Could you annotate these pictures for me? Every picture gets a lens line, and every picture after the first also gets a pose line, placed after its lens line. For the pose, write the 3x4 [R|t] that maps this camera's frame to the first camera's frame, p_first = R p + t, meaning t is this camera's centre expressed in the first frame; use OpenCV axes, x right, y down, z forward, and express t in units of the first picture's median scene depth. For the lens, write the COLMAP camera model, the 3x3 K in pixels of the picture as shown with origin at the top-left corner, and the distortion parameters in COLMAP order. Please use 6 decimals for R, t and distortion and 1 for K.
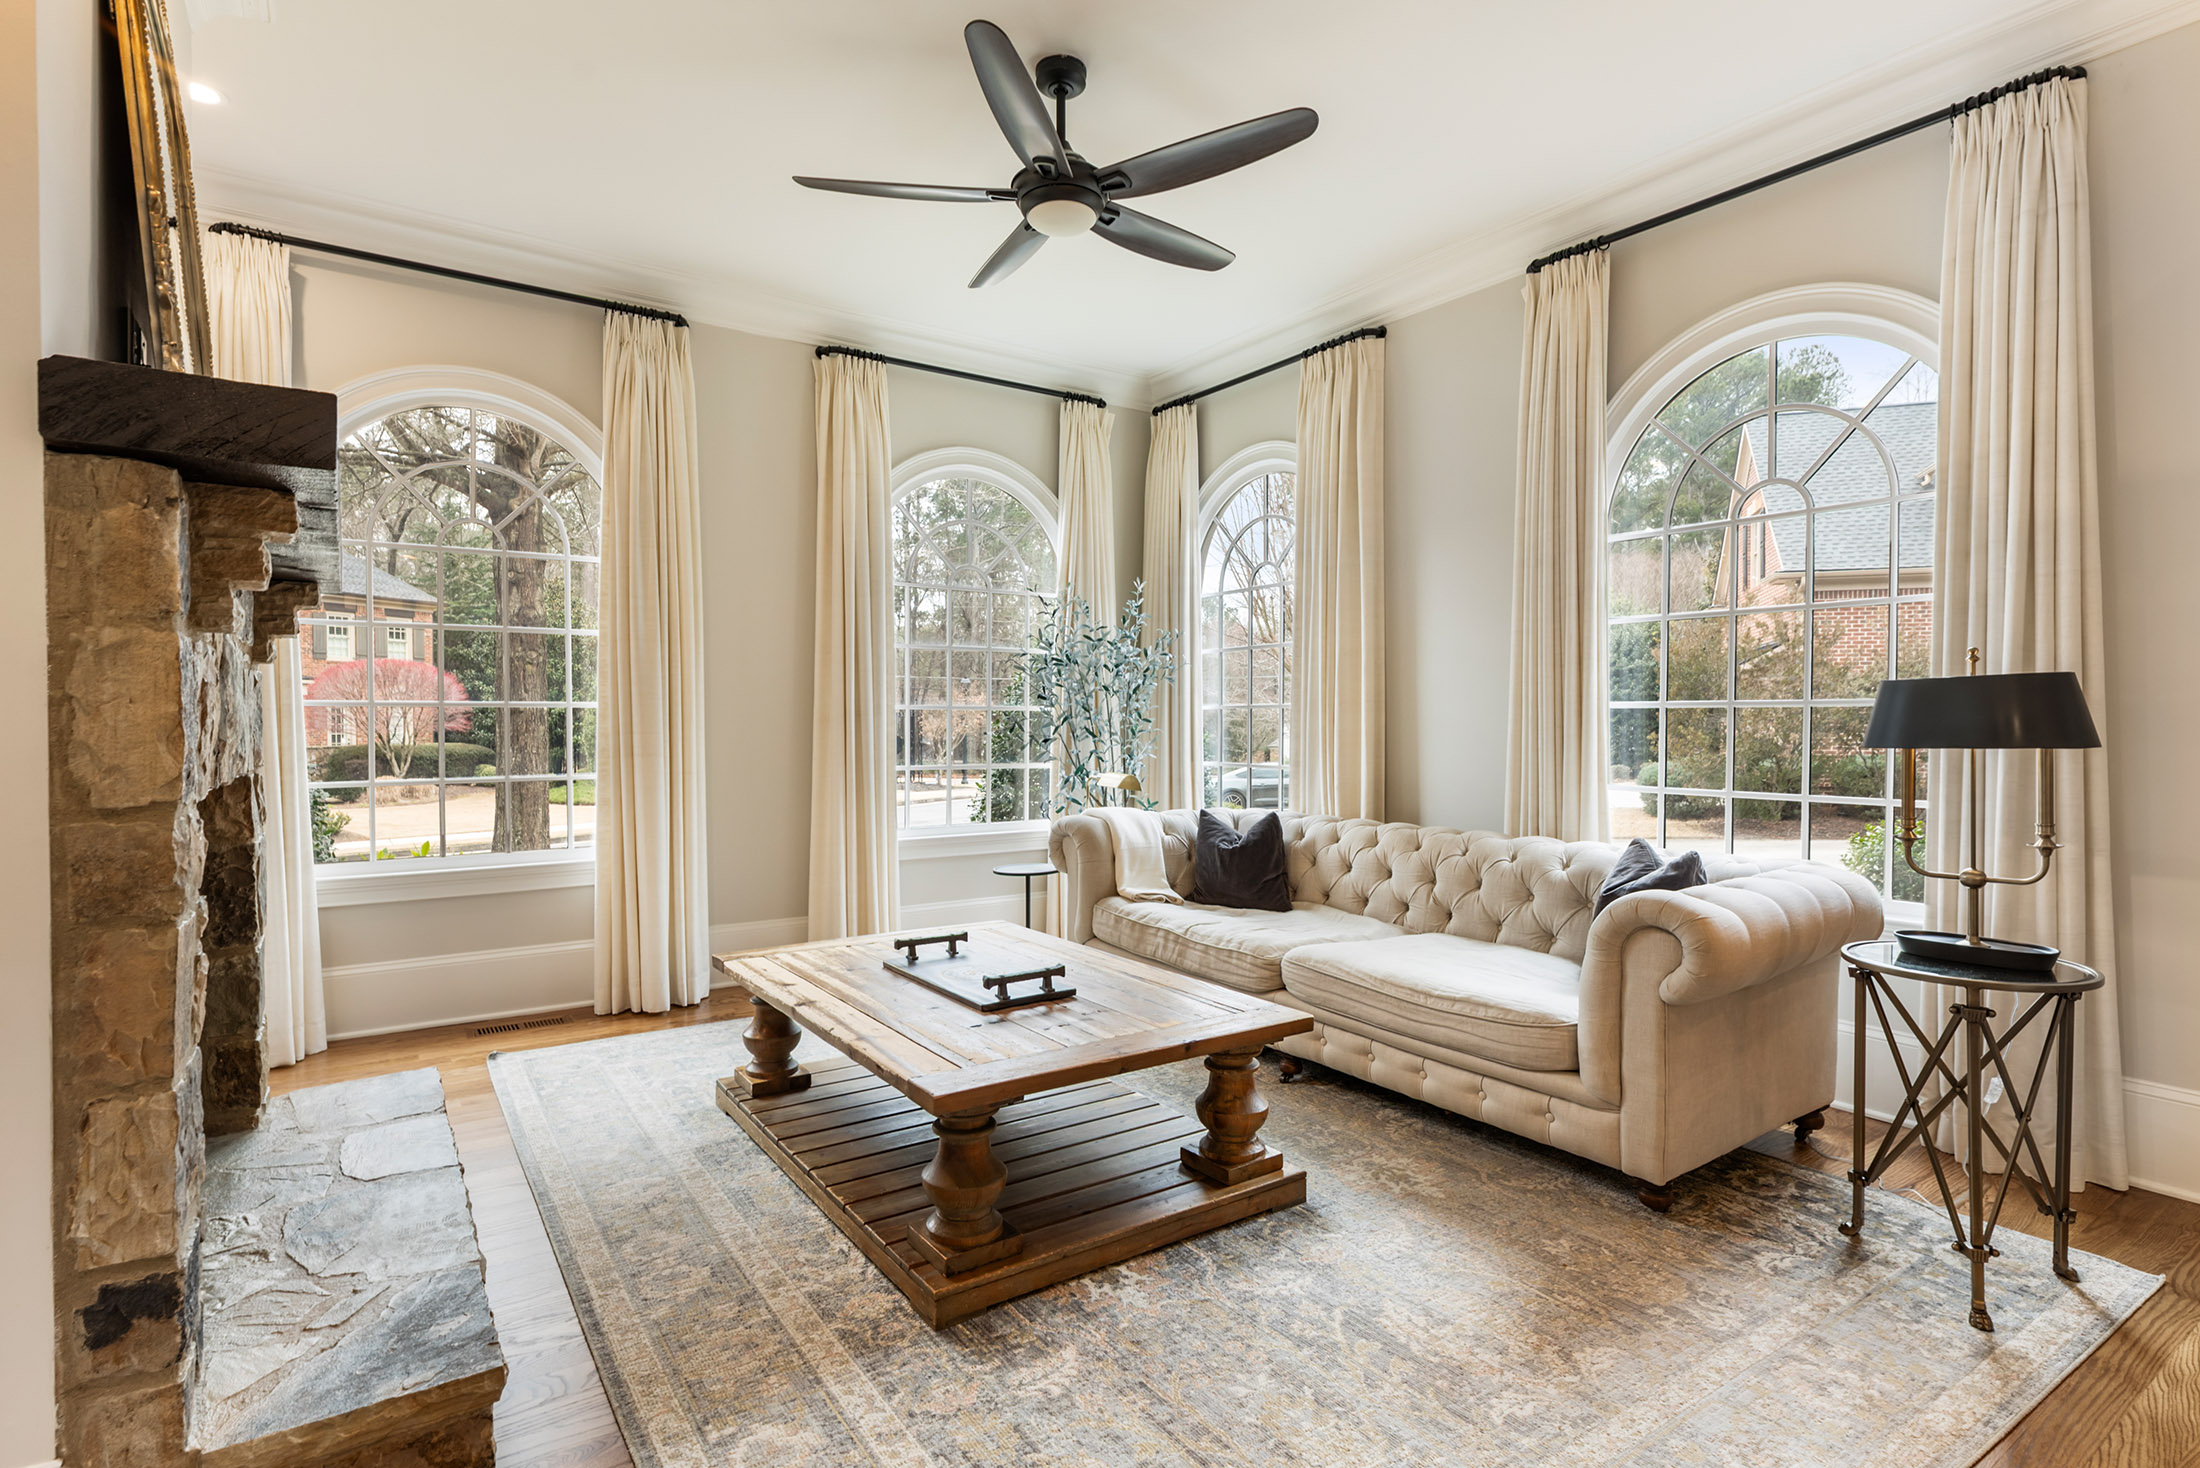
lens RADIAL K [[1108.3, 0, 1100.0], [0, 1108.3, 734.0], [0, 0, 1]] dist [-0.004408, 0.001579]
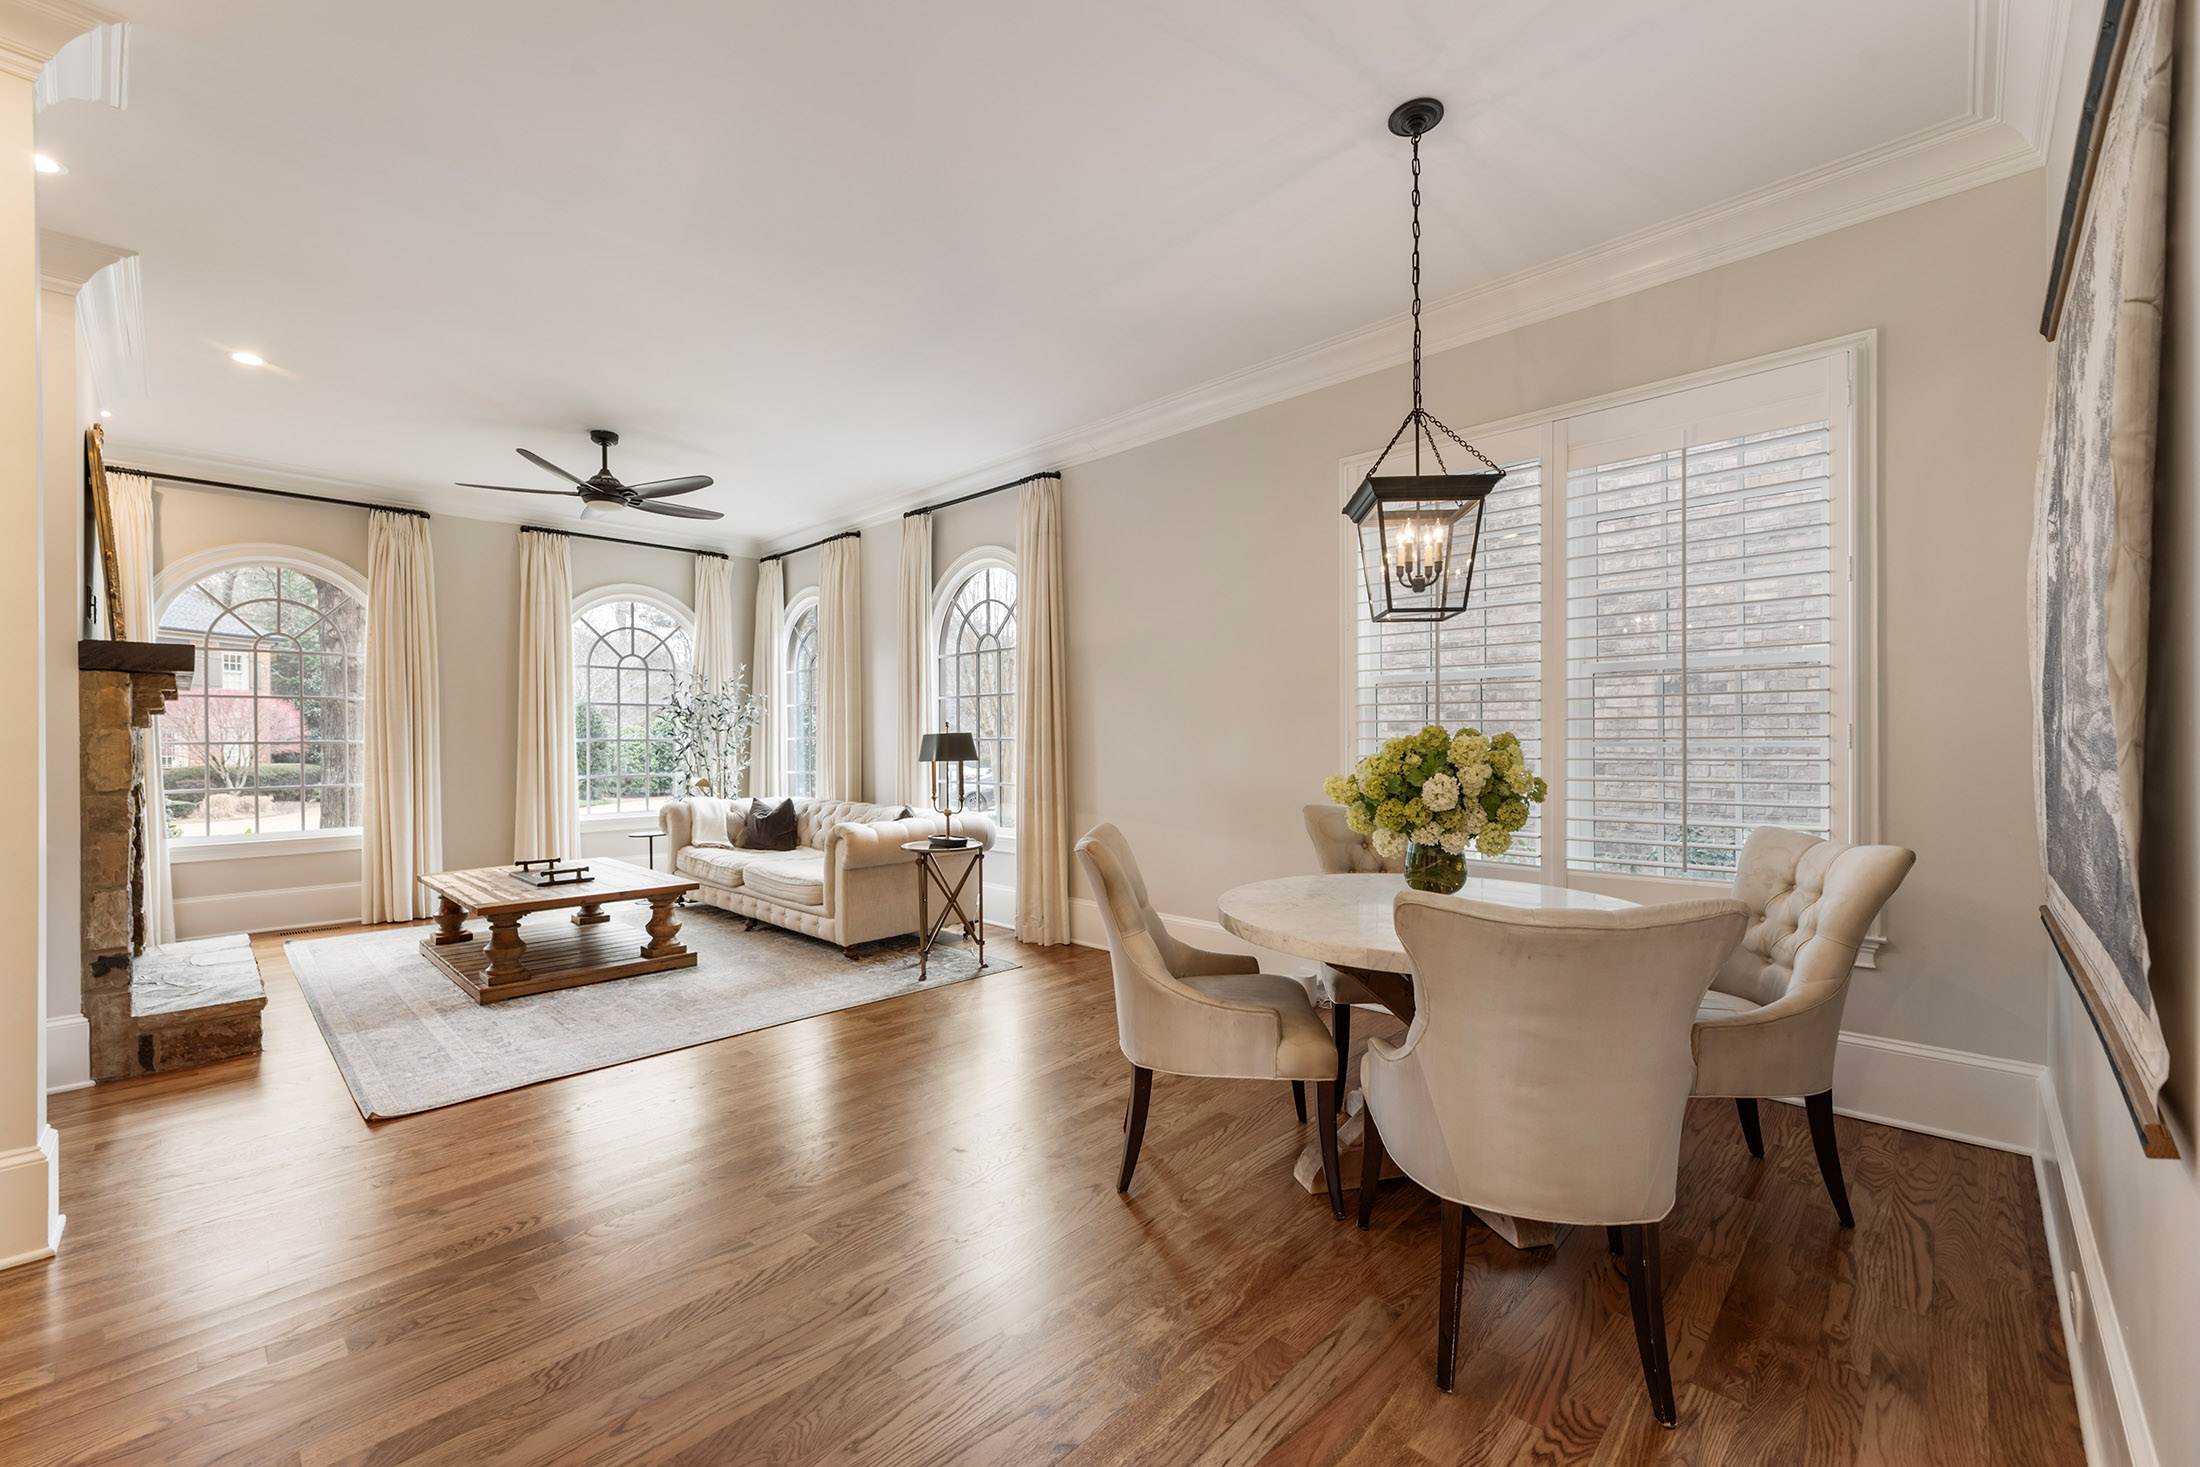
lens RADIAL K [[899.0, 0, 1096.4], [0, 899.0, 737.4], [0, 0, 1]] dist [0.000734, 0.000424]
pose [[0.980307, -0.006327, 0.197376, 0.525794], [0.008834, 0.999891, -0.011822, -0.010445], [-0.197280, 0.013333, 0.980257, -0.805934]]
